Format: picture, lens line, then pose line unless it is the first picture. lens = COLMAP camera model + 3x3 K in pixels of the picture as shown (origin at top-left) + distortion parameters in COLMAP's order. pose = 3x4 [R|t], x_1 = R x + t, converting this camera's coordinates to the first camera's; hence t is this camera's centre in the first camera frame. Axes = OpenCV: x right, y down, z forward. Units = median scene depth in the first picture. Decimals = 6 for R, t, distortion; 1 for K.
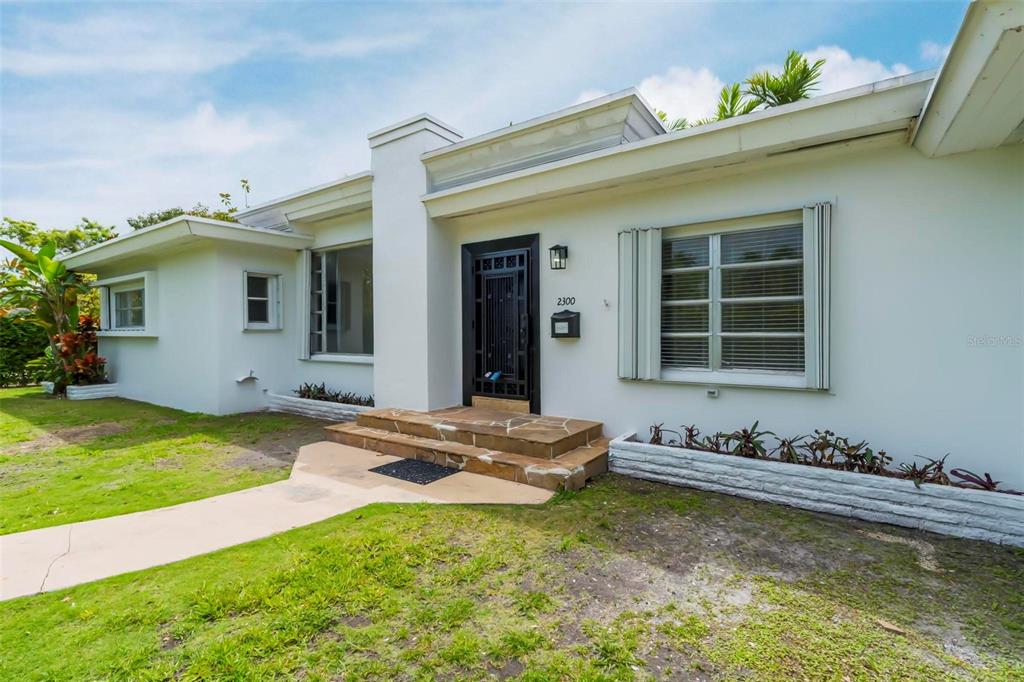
lens RADIAL K [[463.1, 0, 520.1], [0, 463.1, 337.4], [0, 0, 1]] dist [-0.001752, -0.000057]
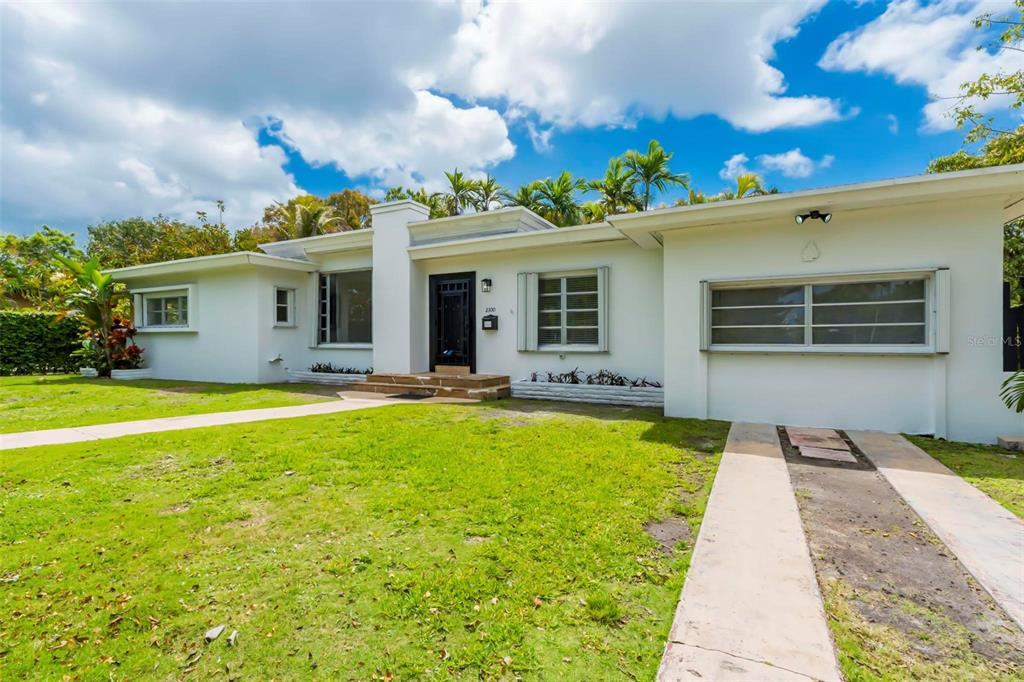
lens RADIAL K [[463.1, 0, 526.3], [0, 463.1, 342.5], [0, 0, 1]] dist [-0.001752, -0.000057]
pose [[0.989490, 0.002223, 0.144587, -0.021877], [-0.001332, 0.999980, -0.006254, 0.057259], [-0.144598, 0.005996, 0.989472, -0.760866]]
